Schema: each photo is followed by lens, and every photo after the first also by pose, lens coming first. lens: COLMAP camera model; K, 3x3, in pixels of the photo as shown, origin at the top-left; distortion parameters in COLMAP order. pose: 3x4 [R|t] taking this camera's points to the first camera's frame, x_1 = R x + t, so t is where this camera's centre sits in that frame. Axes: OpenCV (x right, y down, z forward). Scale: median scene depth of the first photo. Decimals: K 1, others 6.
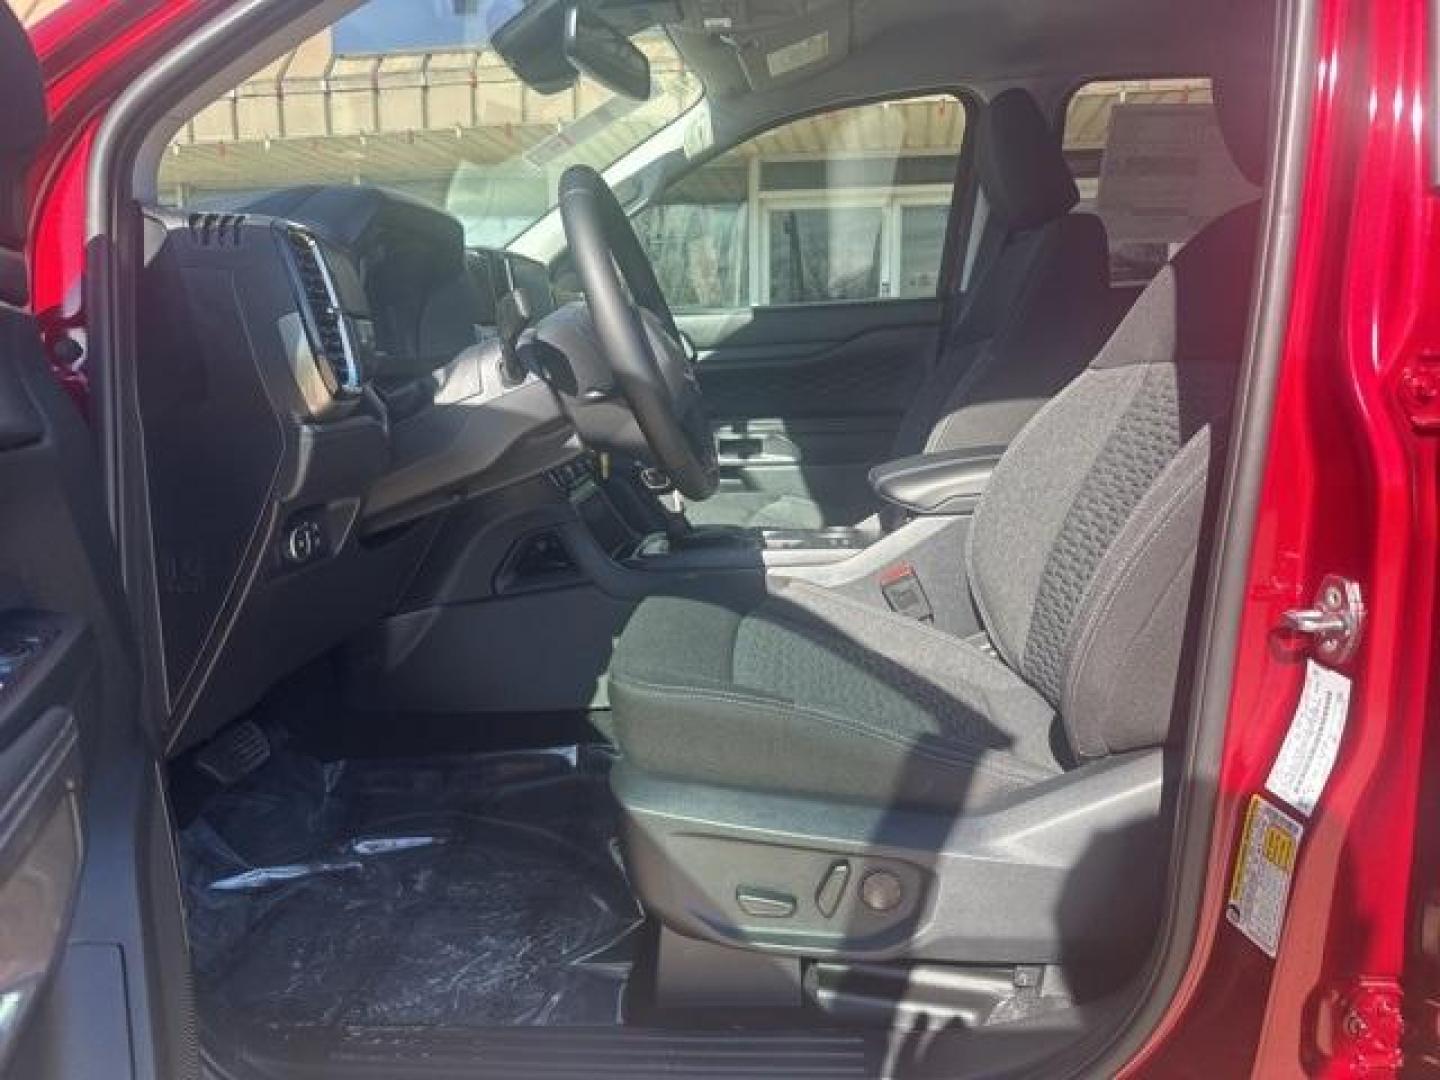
lens RADIAL K [[1033.3, 0, 711.4], [0, 1033.3, 531.2], [0, 0, 1]] dist [0.161992, -0.212630]
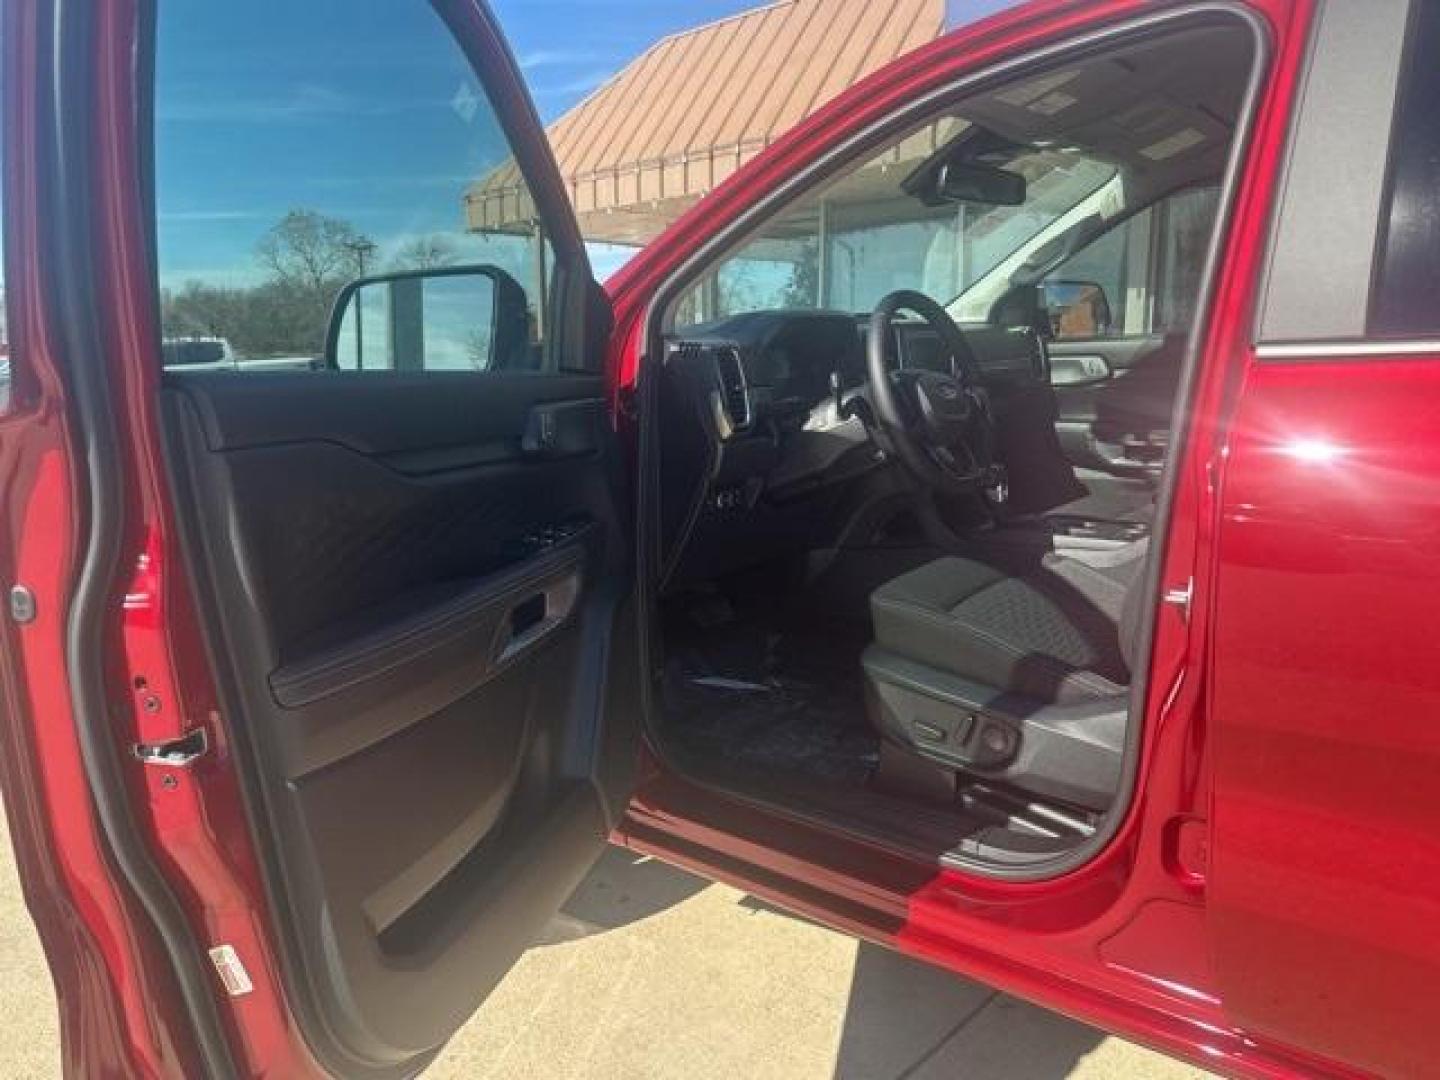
lens RADIAL K [[1033.3, 0, 711.4], [0, 1033.3, 531.2], [0, 0, 1]] dist [0.161992, -0.212630]
pose [[0.834162, 0.105438, -0.541347, 0.595634], [-0.088550, 0.994426, 0.057238, -0.037717], [0.544365, 0.000191, 0.838849, -0.585775]]
